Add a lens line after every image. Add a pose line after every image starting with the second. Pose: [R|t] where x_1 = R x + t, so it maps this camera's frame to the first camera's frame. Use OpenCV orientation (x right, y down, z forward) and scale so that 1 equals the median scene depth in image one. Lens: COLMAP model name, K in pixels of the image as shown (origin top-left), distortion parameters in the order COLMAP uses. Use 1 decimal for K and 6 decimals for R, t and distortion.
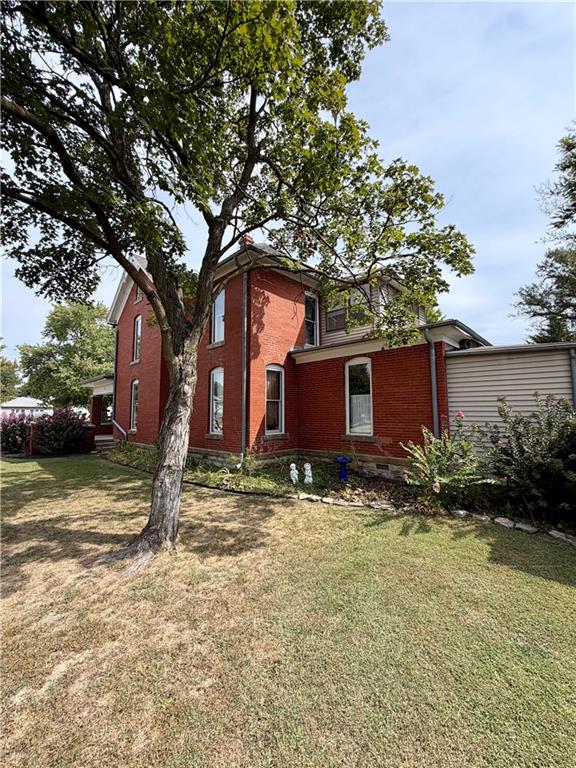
lens RADIAL K [[306.0, 0, 288.1], [0, 306.0, 381.9], [0, 0, 1]] dist [-0.000897, -0.000532]
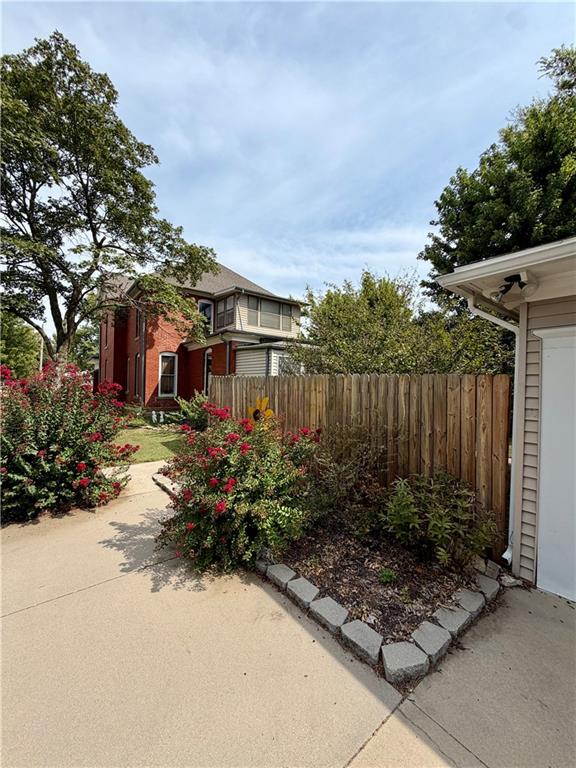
lens RADIAL K [[306.0, 0, 288.0], [0, 306.0, 384.9], [0, 0, 1]] dist [-0.000897, -0.000532]
pose [[0.989858, 0.018583, -0.140842, 0.828888], [-0.005533, 0.995699, 0.092487, -0.039206], [0.141955, -0.090770, 0.985703, -0.486439]]
